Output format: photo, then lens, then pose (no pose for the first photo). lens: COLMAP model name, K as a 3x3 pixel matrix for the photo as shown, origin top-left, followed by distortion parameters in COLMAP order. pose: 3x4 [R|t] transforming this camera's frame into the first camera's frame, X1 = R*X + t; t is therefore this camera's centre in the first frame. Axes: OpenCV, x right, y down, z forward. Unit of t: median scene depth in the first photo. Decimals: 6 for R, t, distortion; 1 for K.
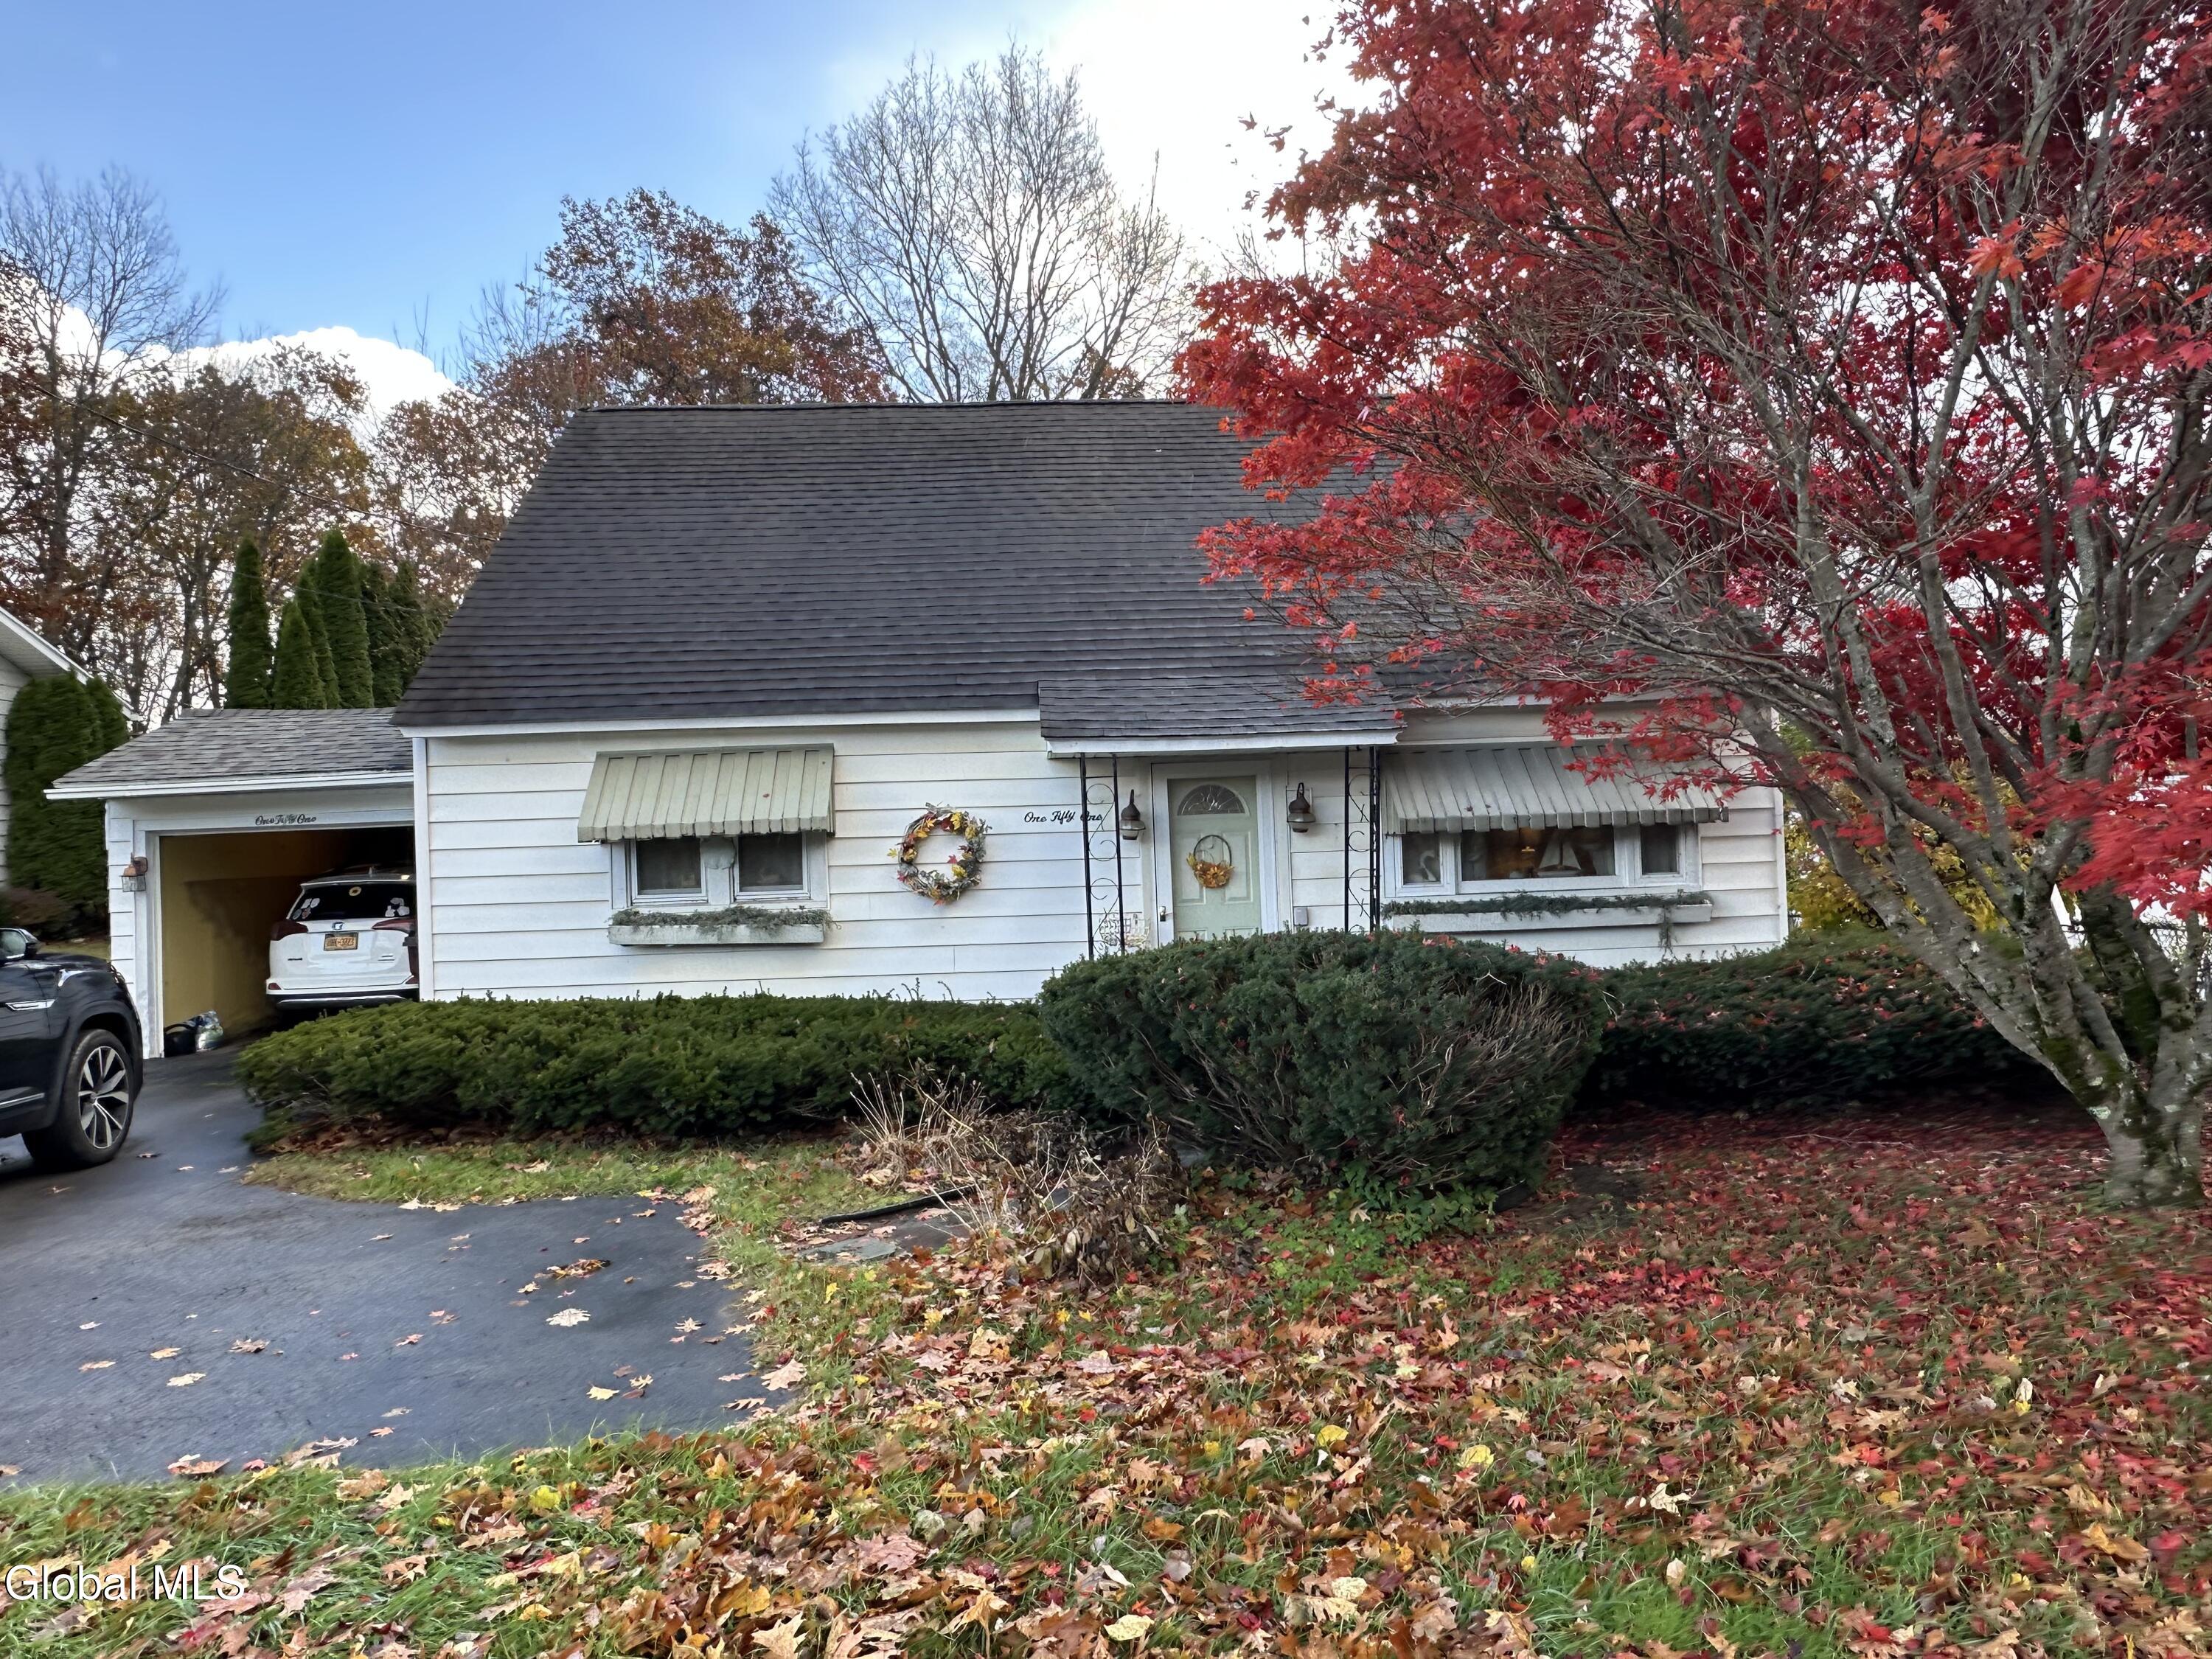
lens RADIAL K [[1435.9, 0, 1106.0], [0, 1435.9, 829.5], [0, 0, 1]] dist [-0.001541, -0.003198]
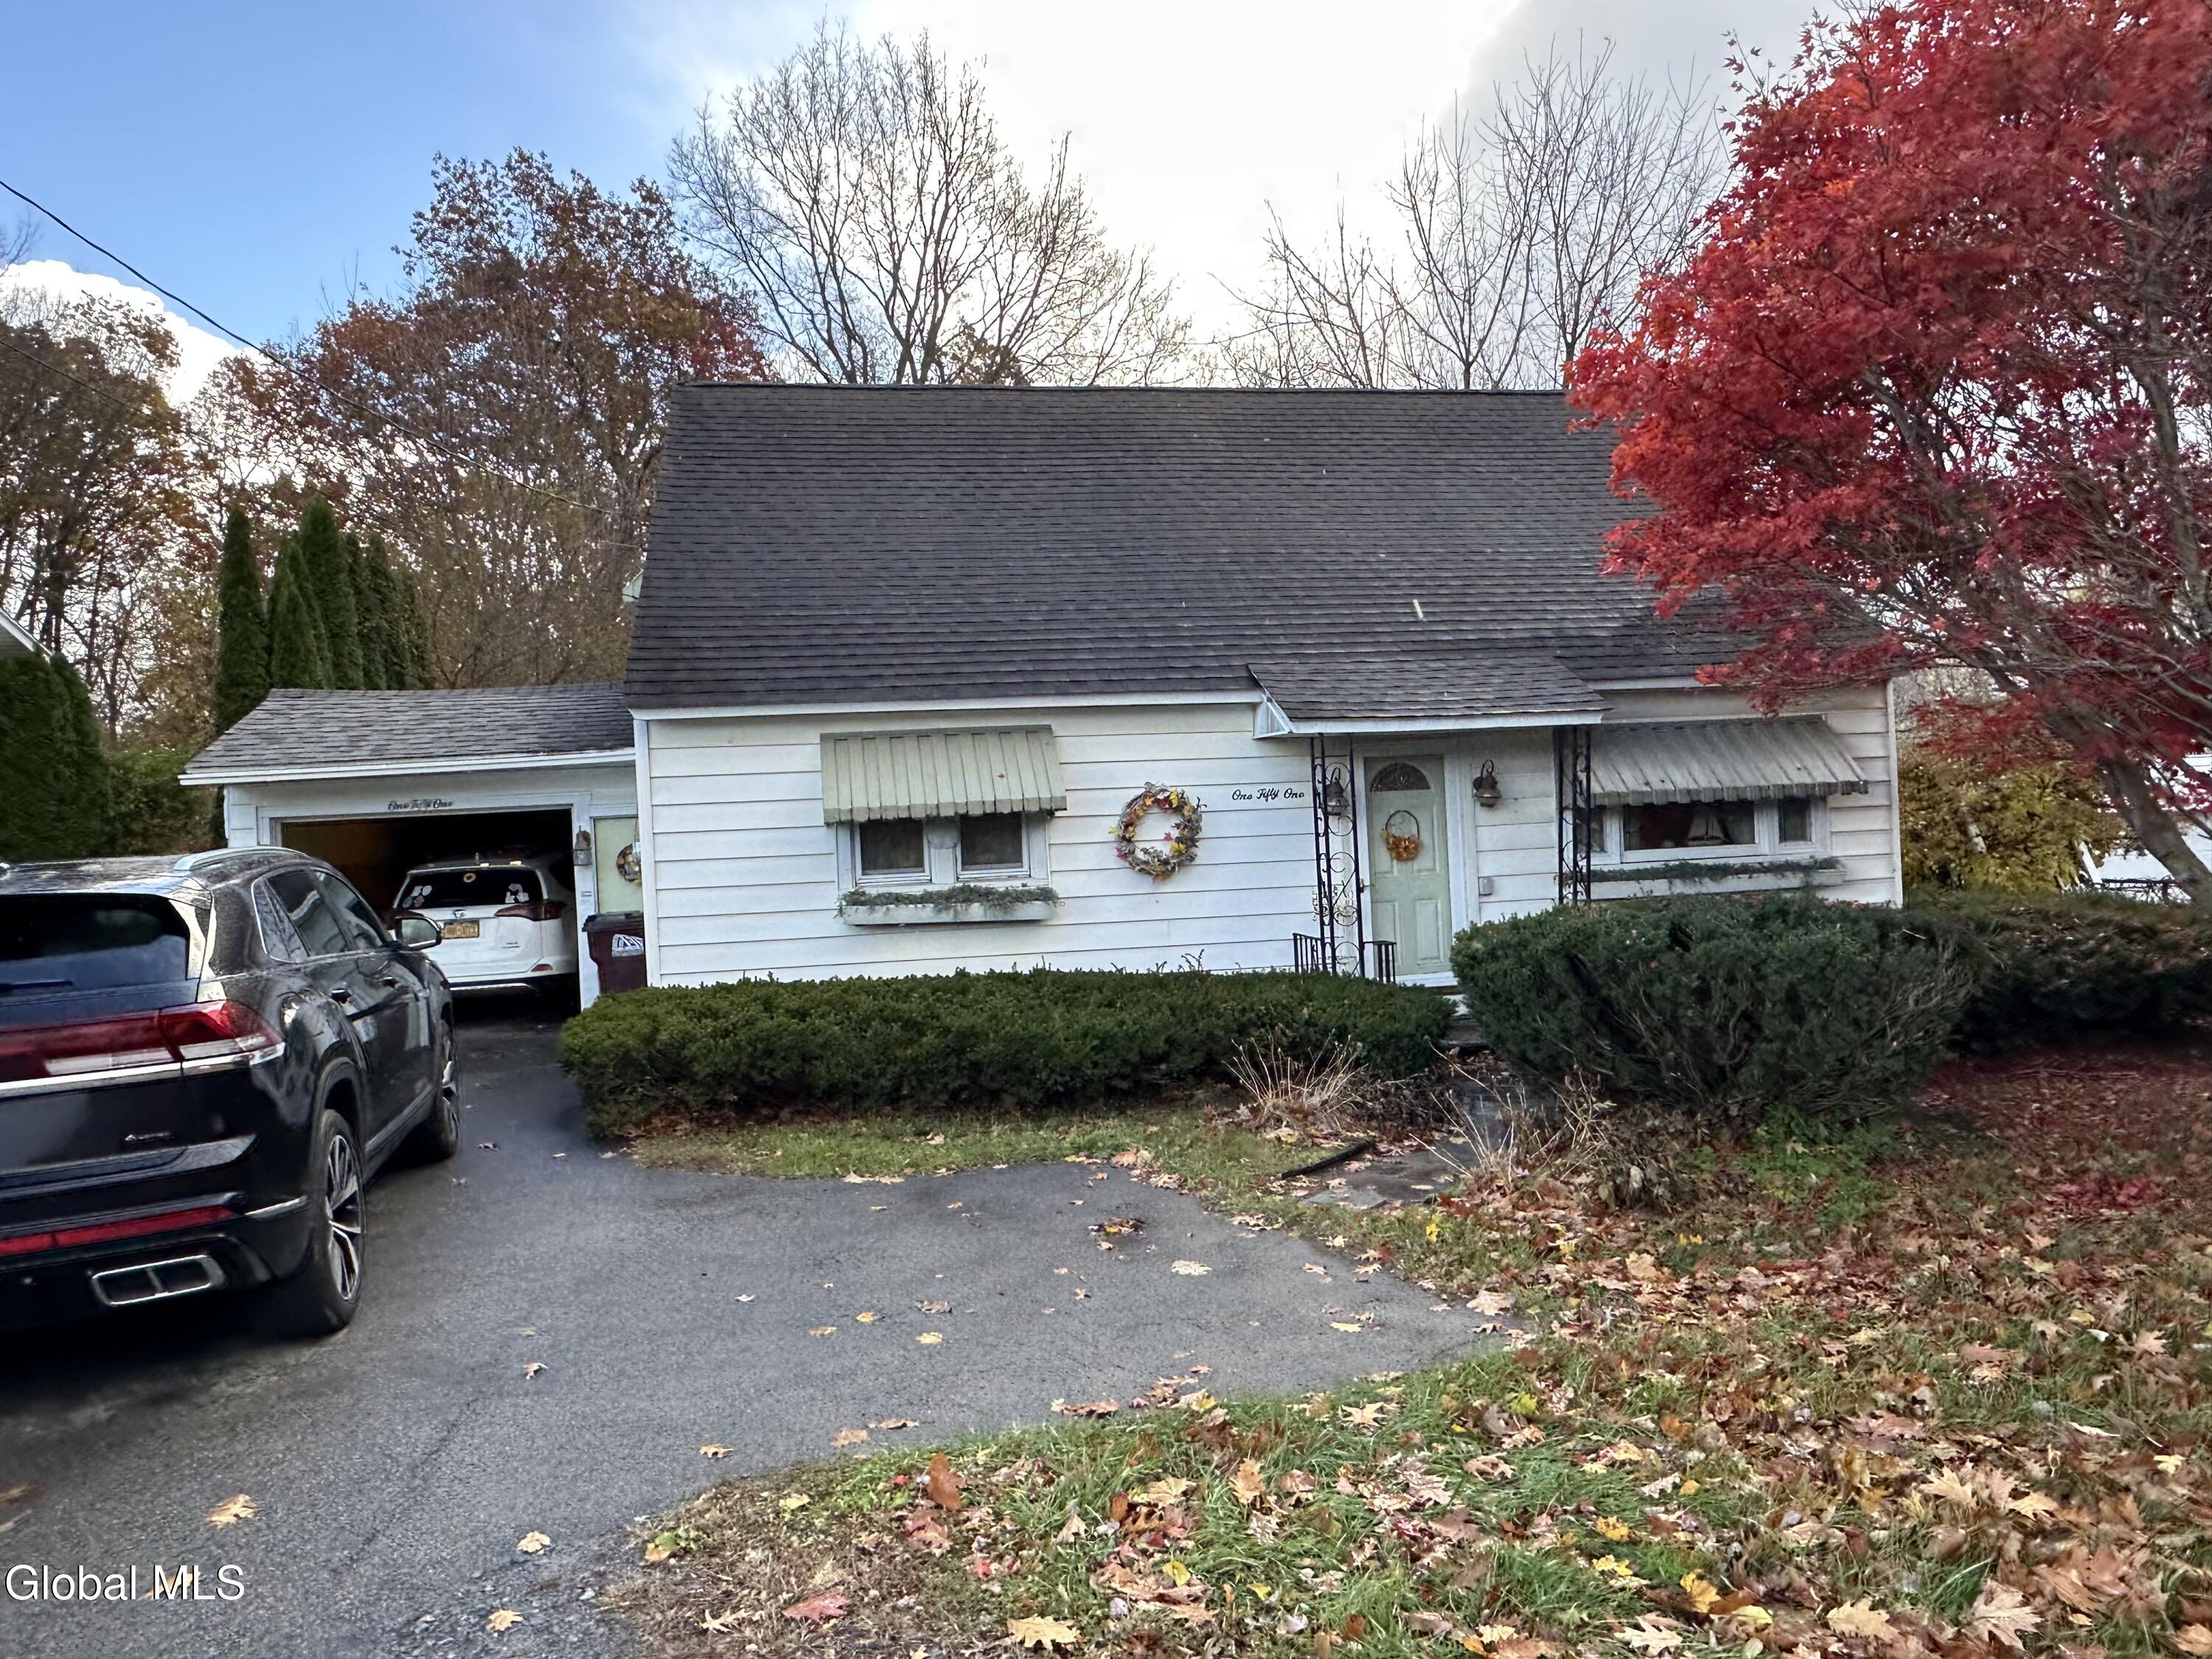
lens RADIAL K [[1435.9, 0, 1106.0], [0, 1435.9, 829.5], [0, 0, 1]] dist [-0.001541, -0.003198]
pose [[0.992377, -0.011731, 0.122679, -0.278580], [0.009835, 0.999823, 0.016050, -0.001179], [-0.122845, -0.014721, 0.992317, -0.021379]]
